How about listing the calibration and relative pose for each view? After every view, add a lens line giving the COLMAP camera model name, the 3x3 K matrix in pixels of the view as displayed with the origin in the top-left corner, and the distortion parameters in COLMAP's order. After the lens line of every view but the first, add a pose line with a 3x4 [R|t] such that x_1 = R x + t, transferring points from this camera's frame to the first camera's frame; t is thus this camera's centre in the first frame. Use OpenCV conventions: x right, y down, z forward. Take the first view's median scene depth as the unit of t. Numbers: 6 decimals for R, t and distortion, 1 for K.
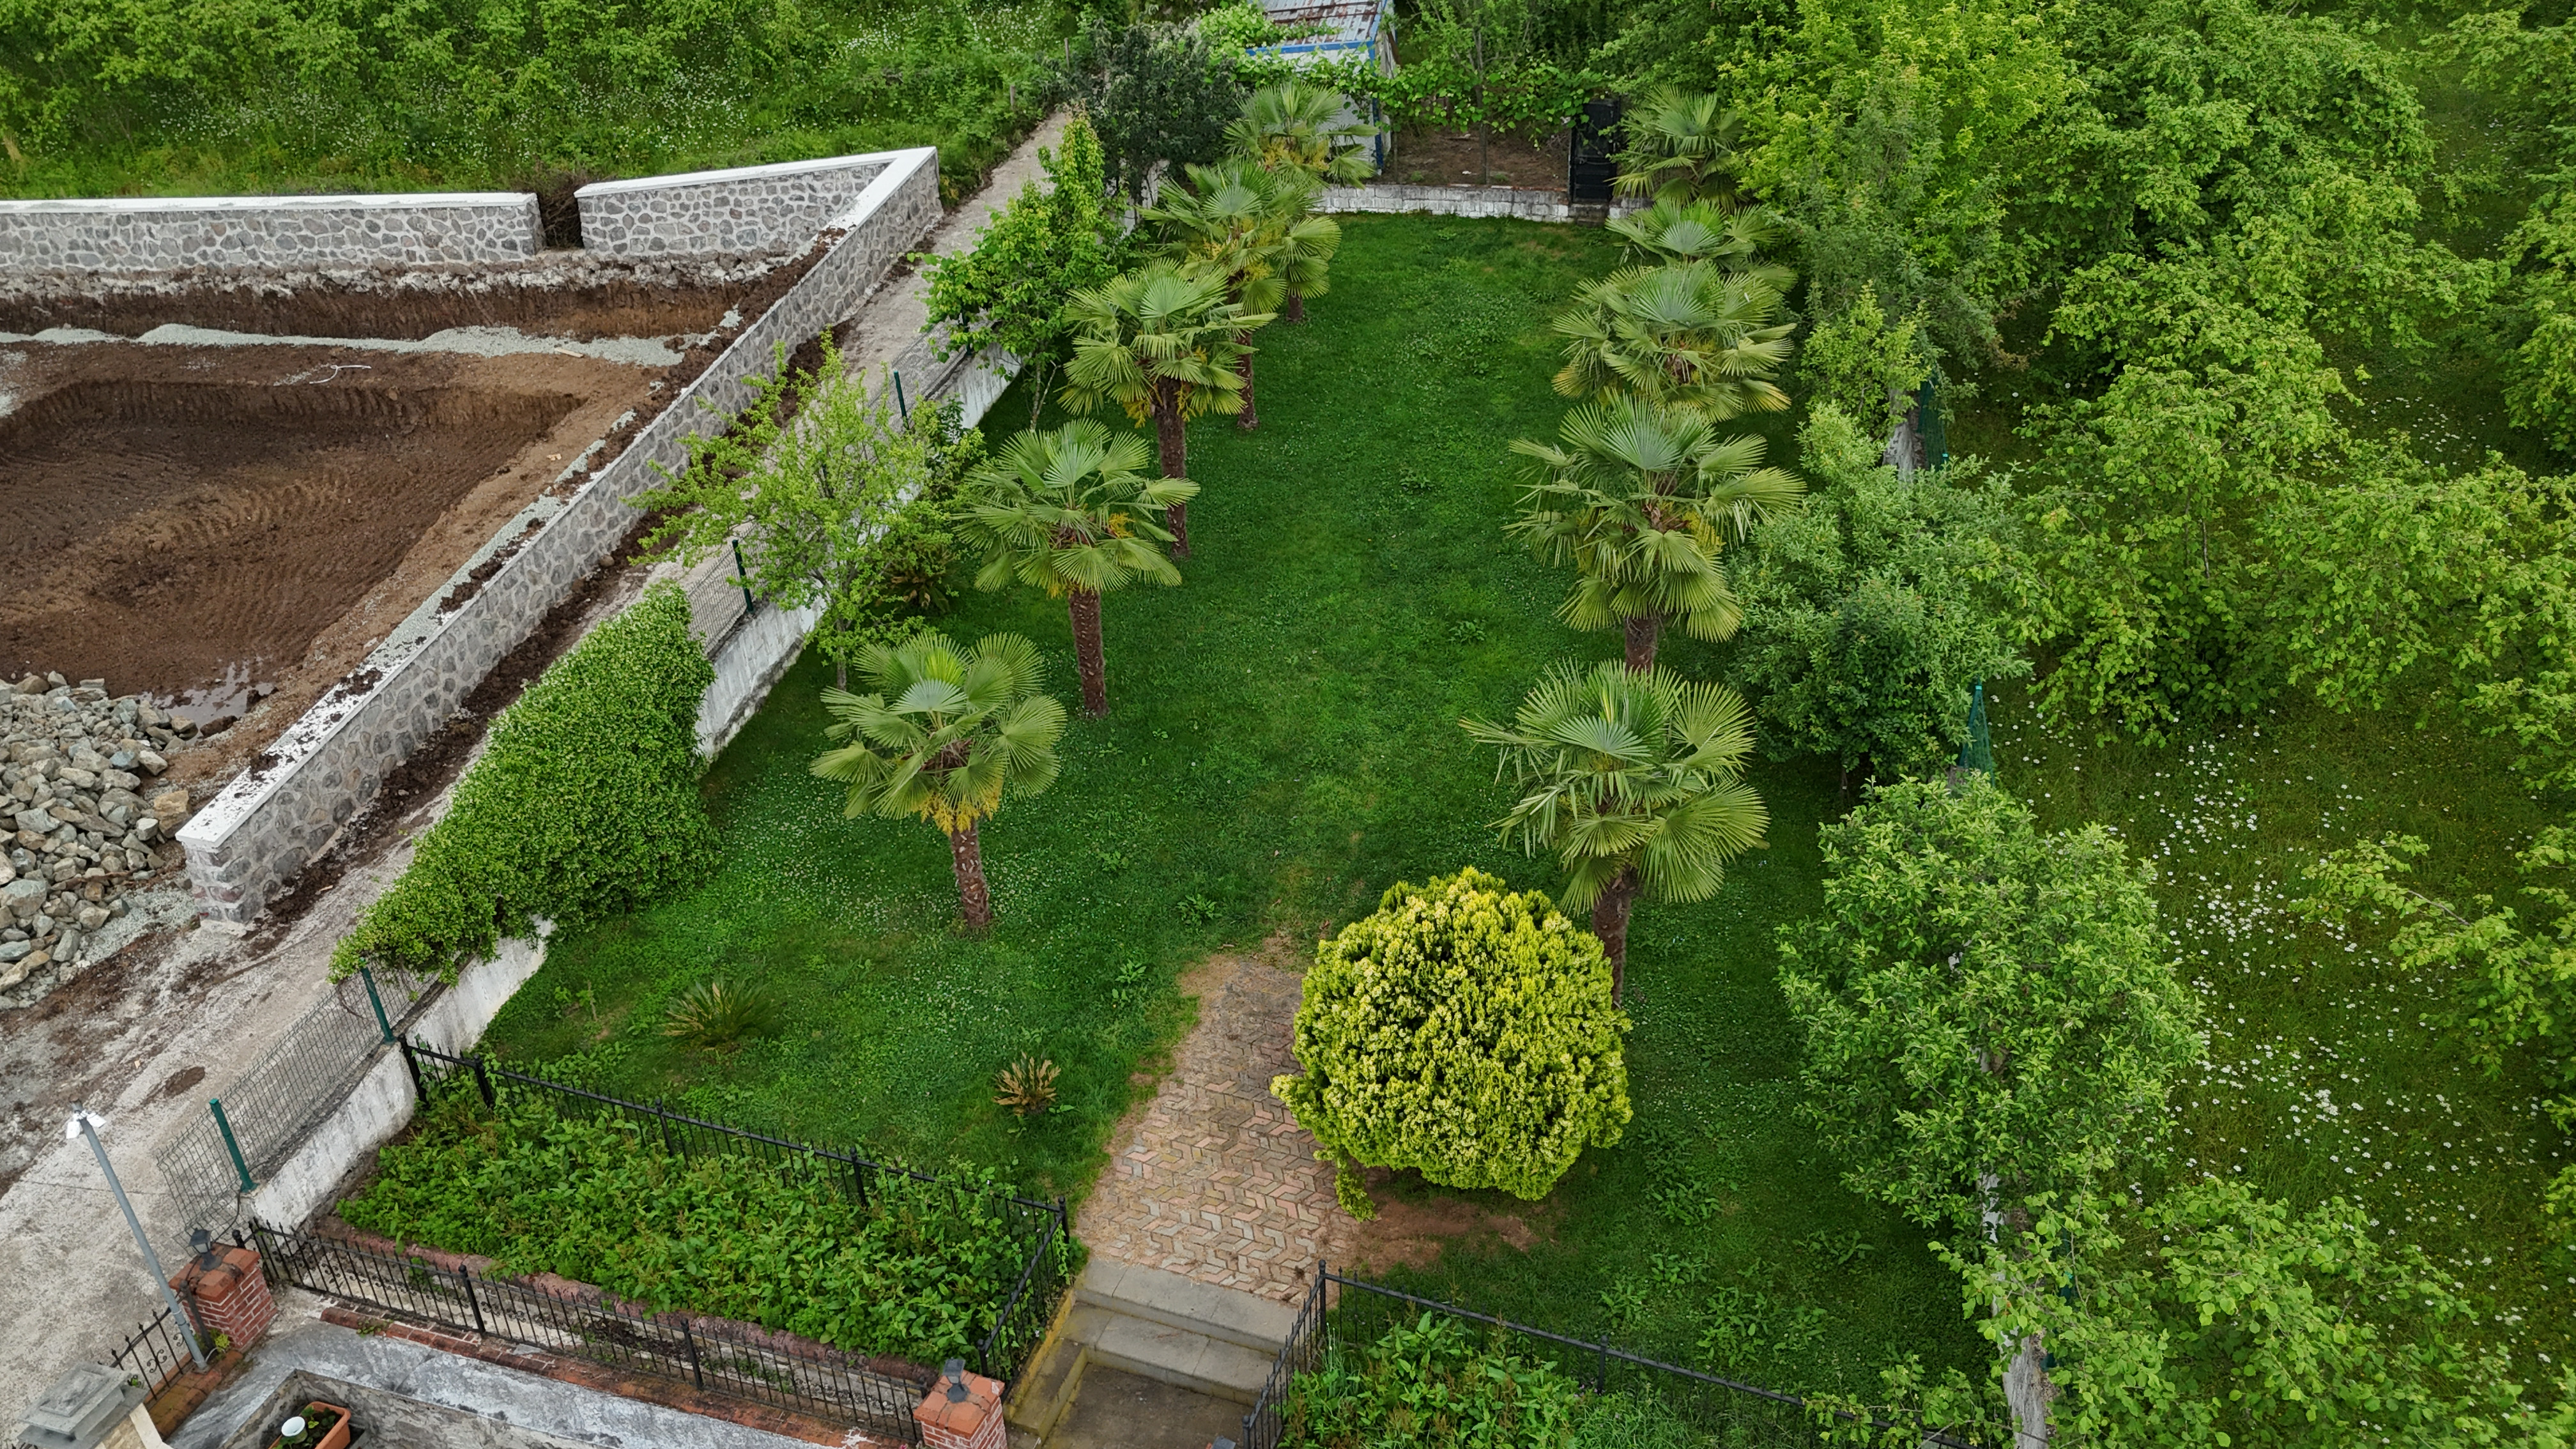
lens RADIAL K [[1878.0, 0, 1306.3], [0, 1878.0, 719.8], [0, 0, 1]] dist [0.054208, -0.051067]
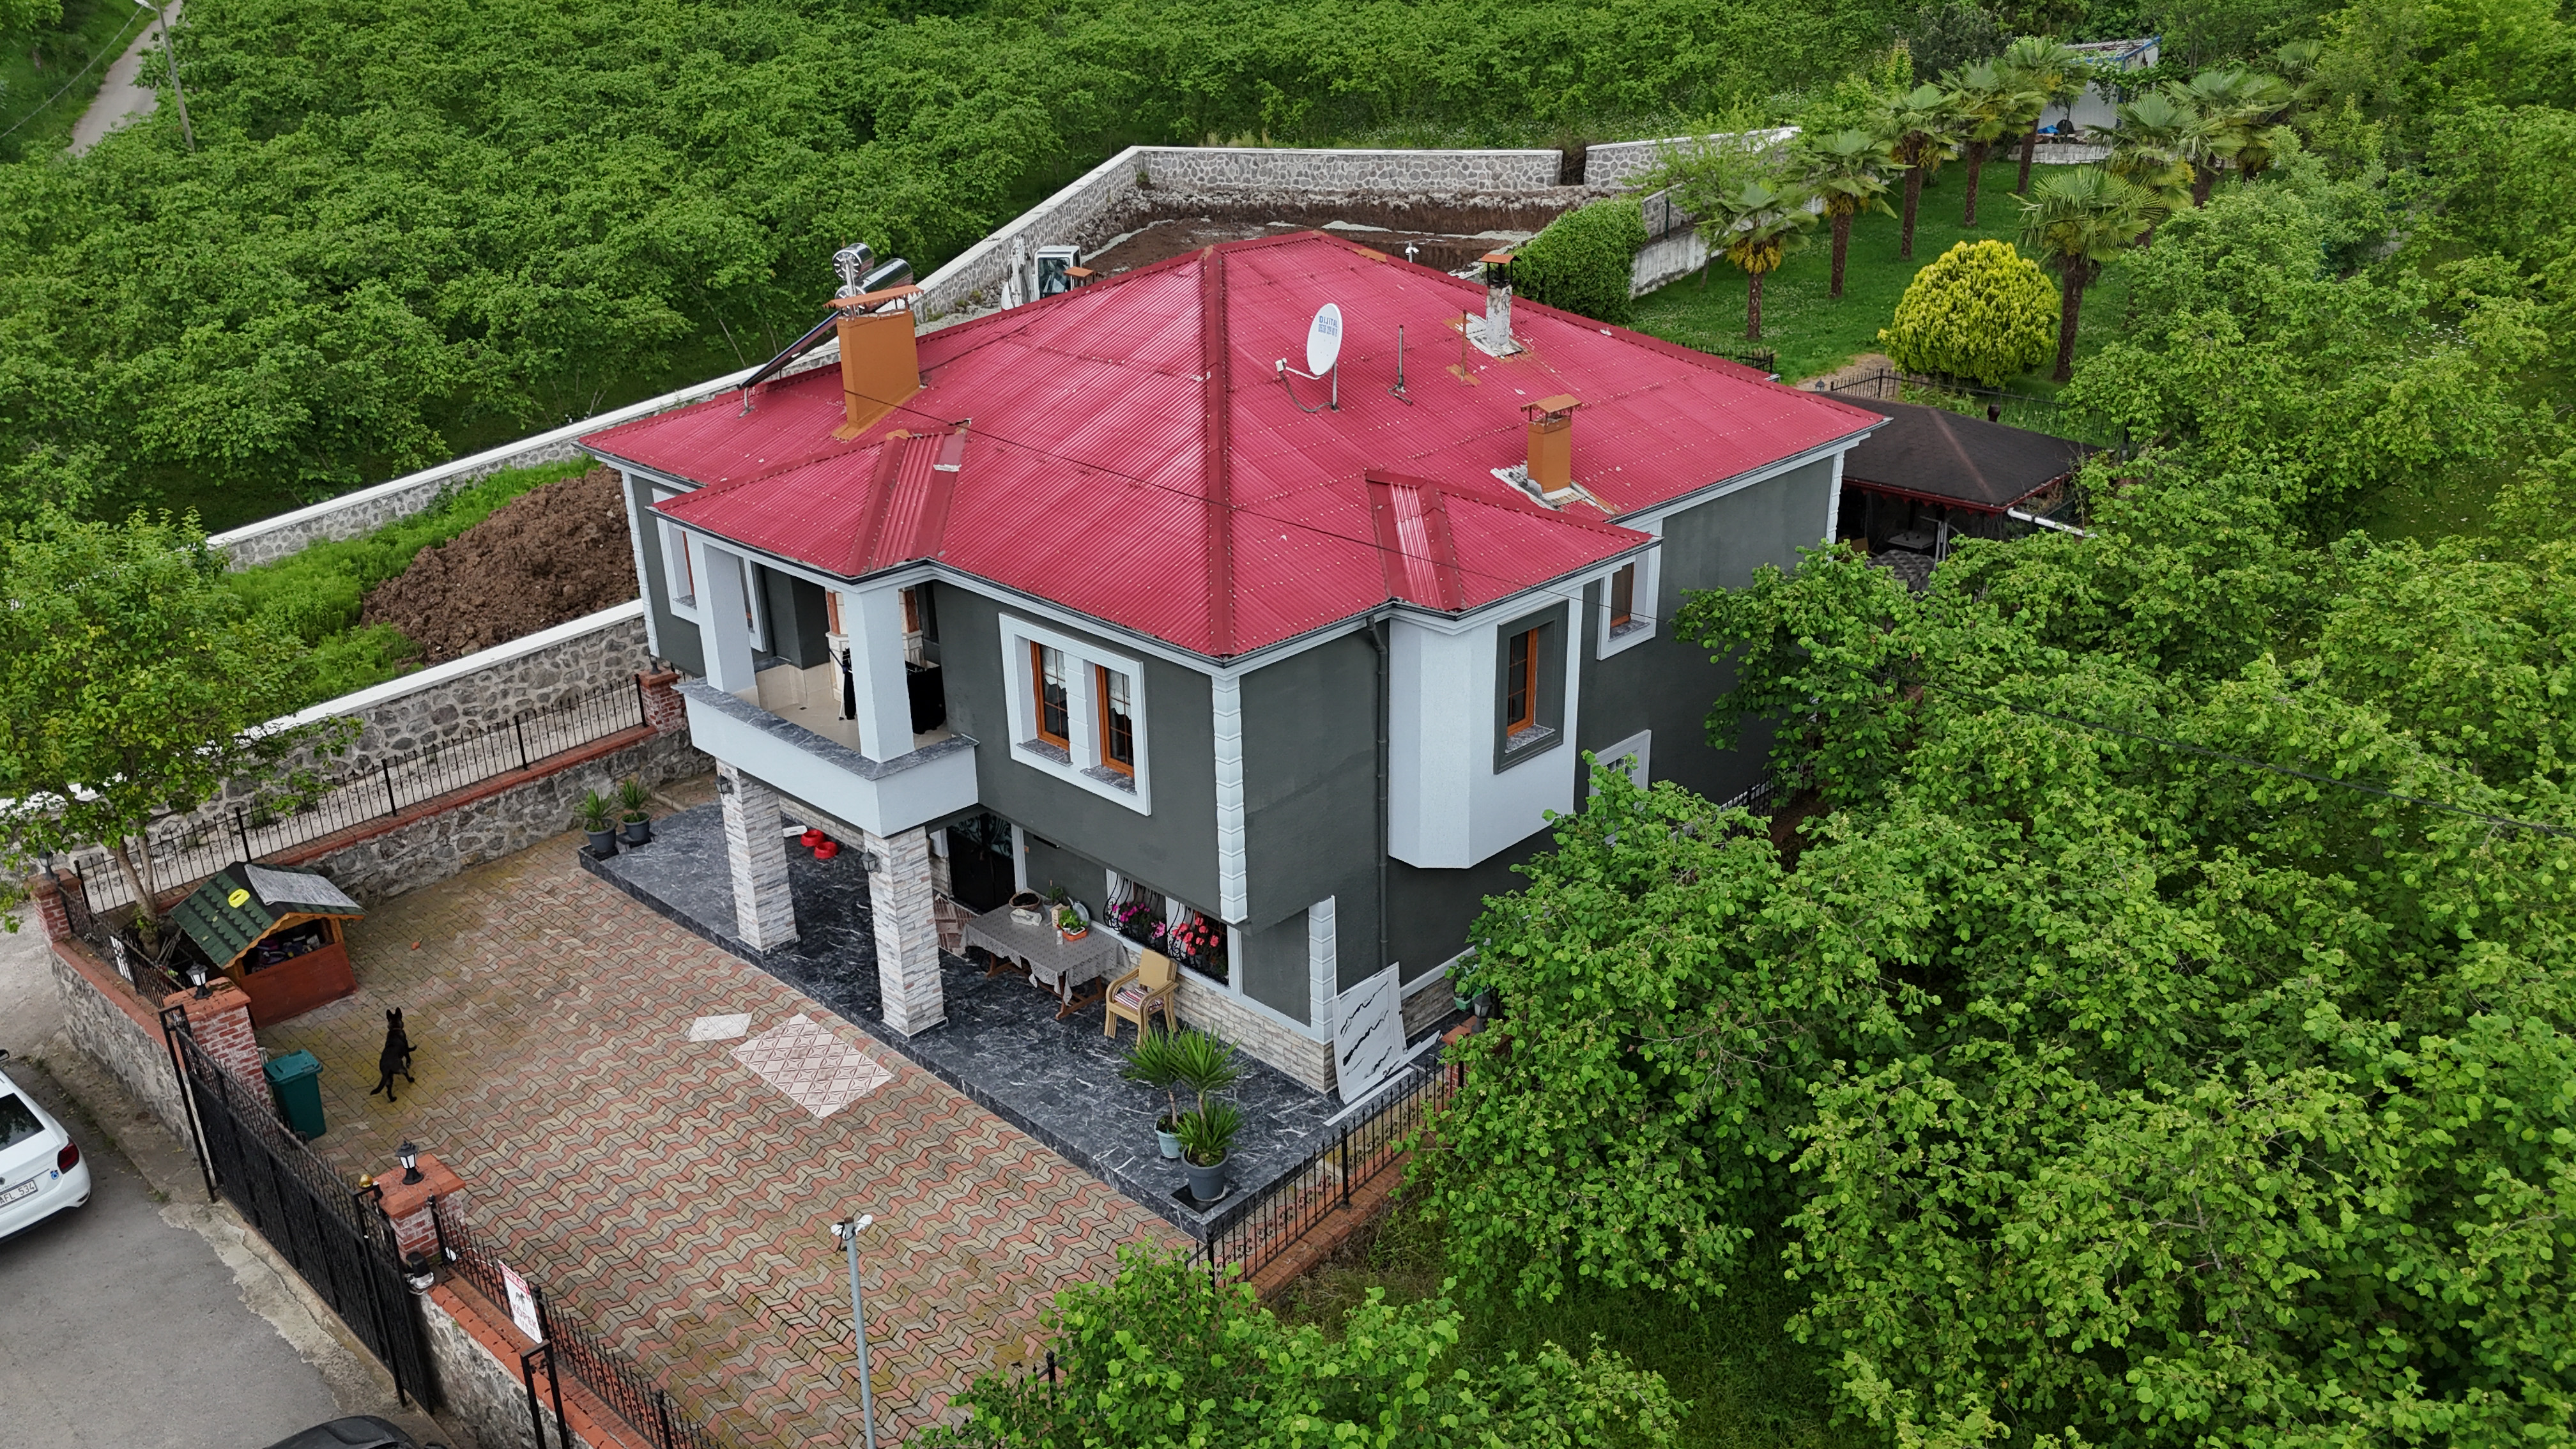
lens RADIAL K [[1878.0, 0, 1297.7], [0, 1878.0, 712.3], [0, 0, 1]] dist [0.054208, -0.051067]
pose [[0.893406, 0.172627, -0.414760, 0.171226], [-0.232124, 0.967819, -0.097185, 0.464055], [0.384636, 0.183102, 0.904726, -0.544189]]
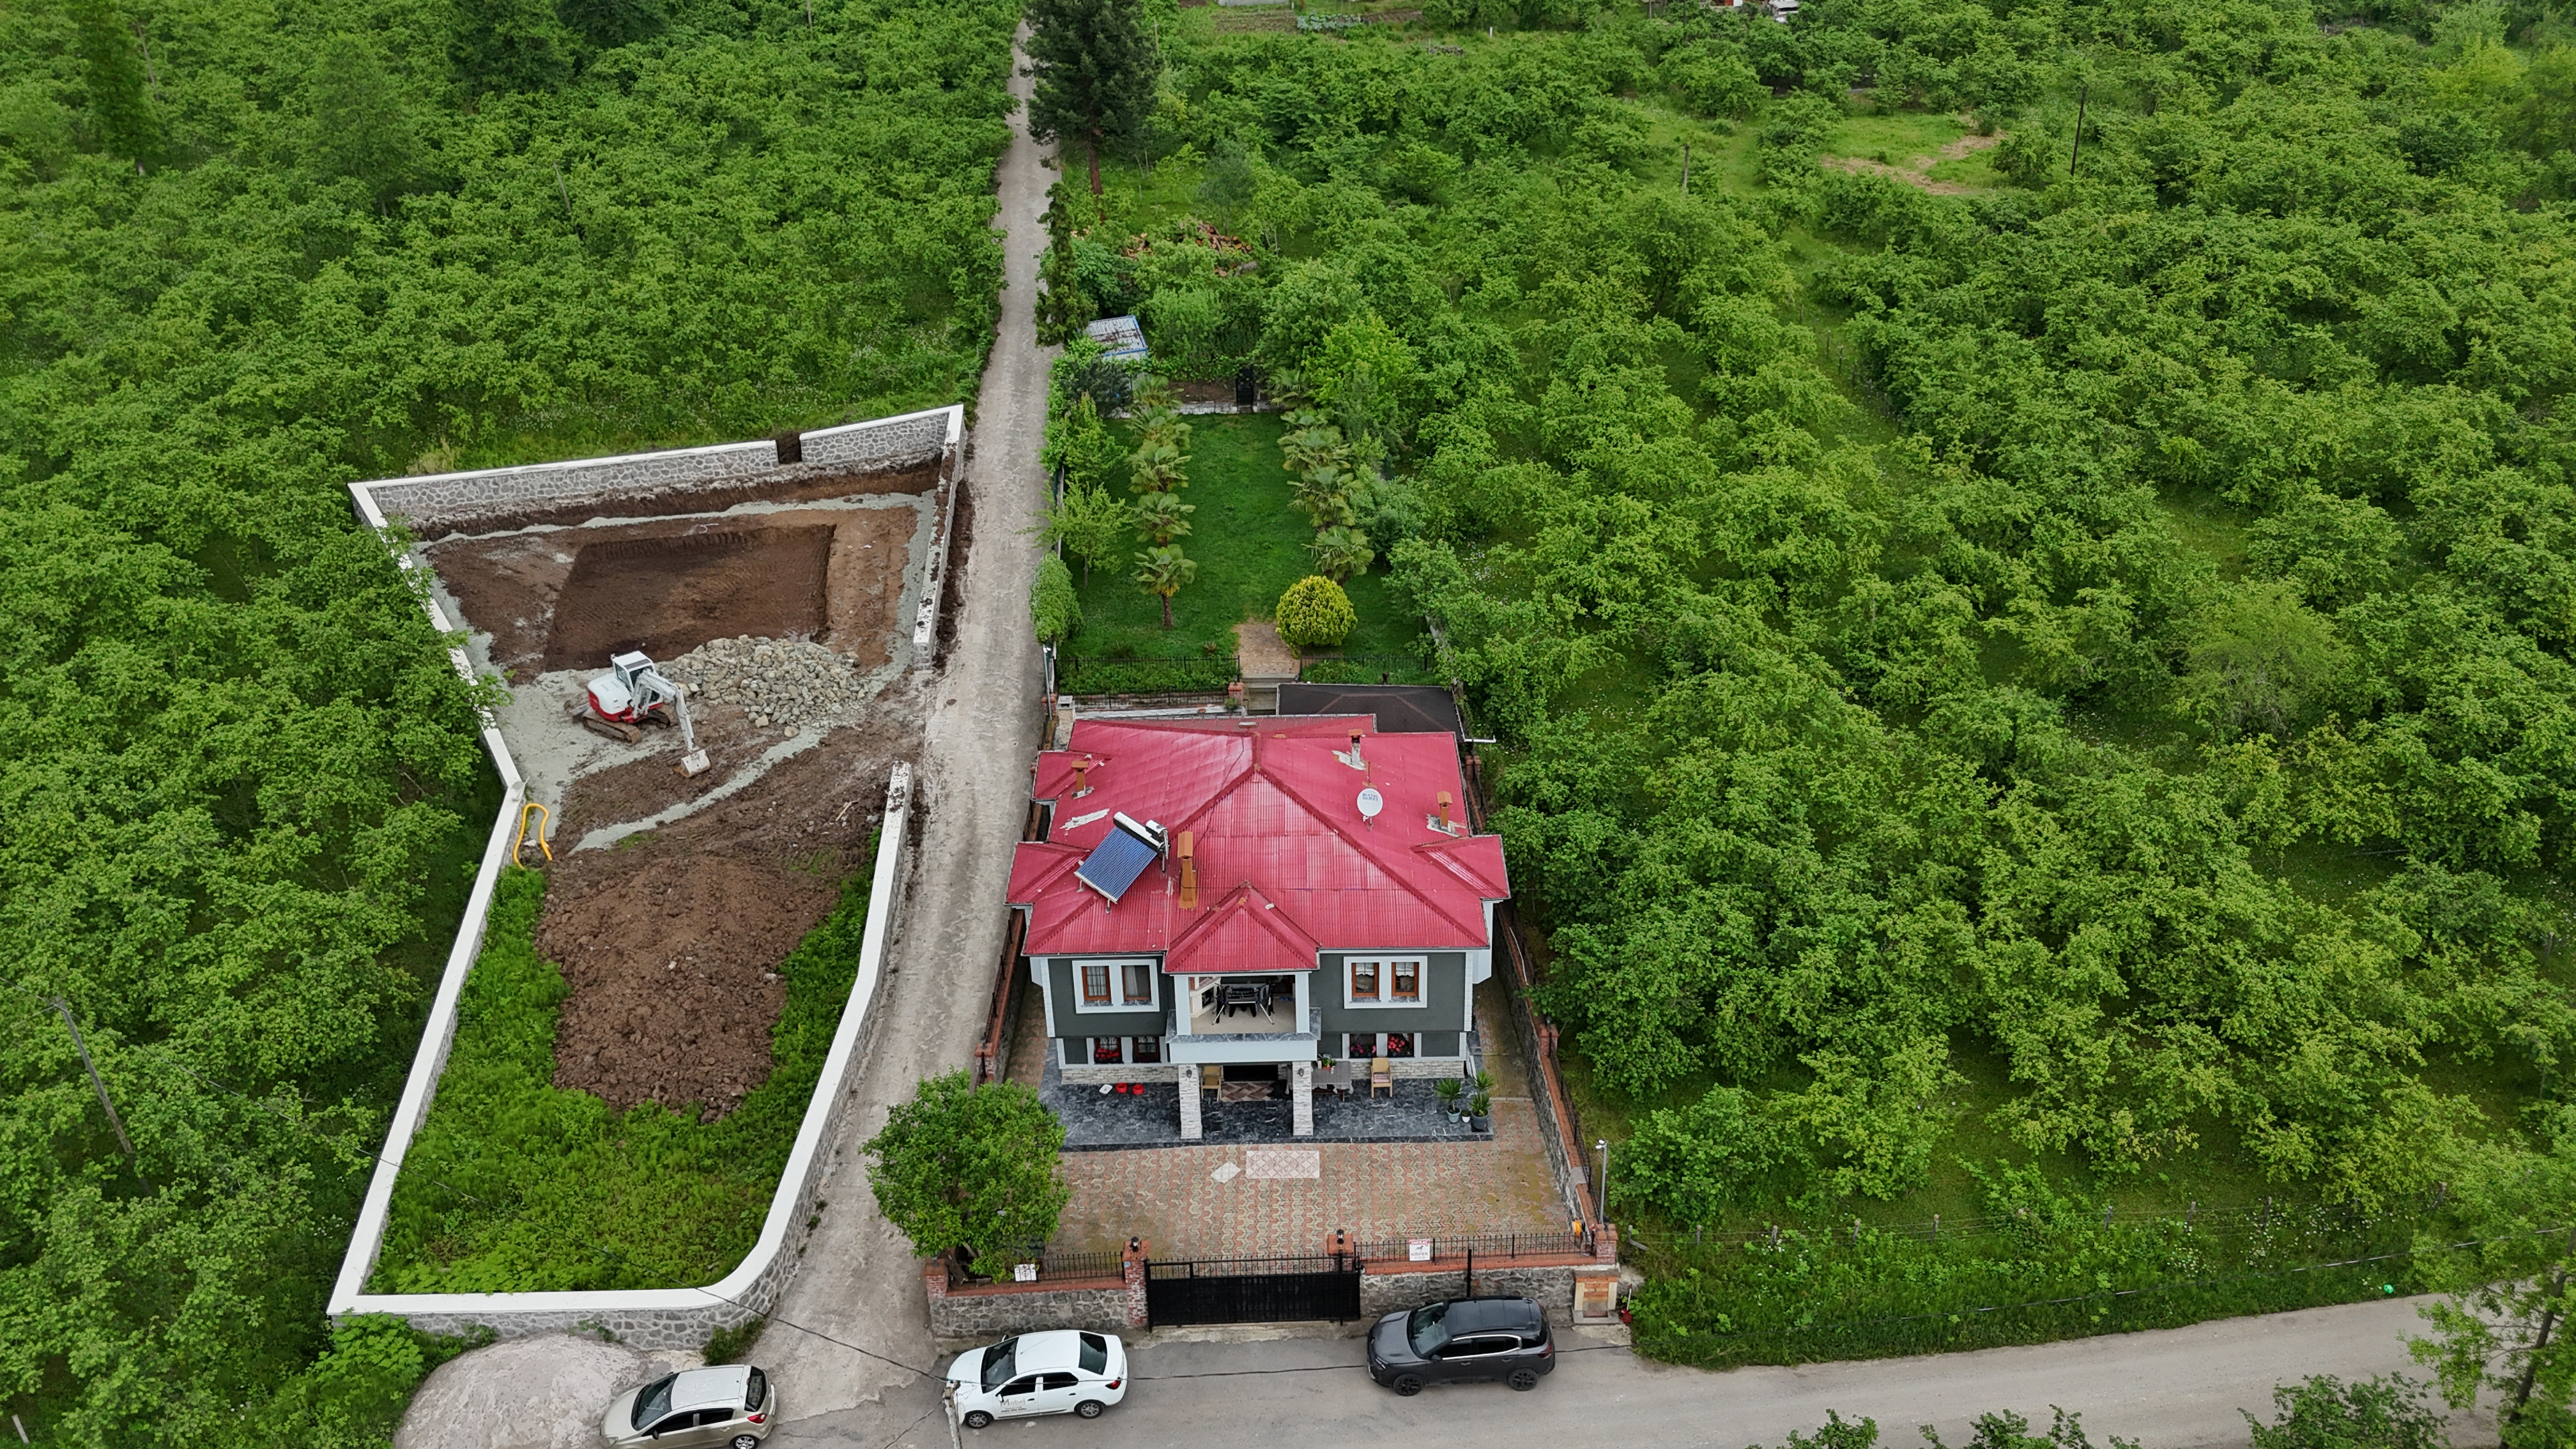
lens RADIAL K [[1878.0, 0, 1281.0], [0, 1878.0, 714.2], [0, 0, 1]] dist [0.054208, -0.051067]
pose [[0.953078, -0.137281, 0.269807, -0.557503], [0.156218, 0.986461, -0.049907, 0.281599], [-0.259303, 0.089714, 0.961620, -1.455437]]
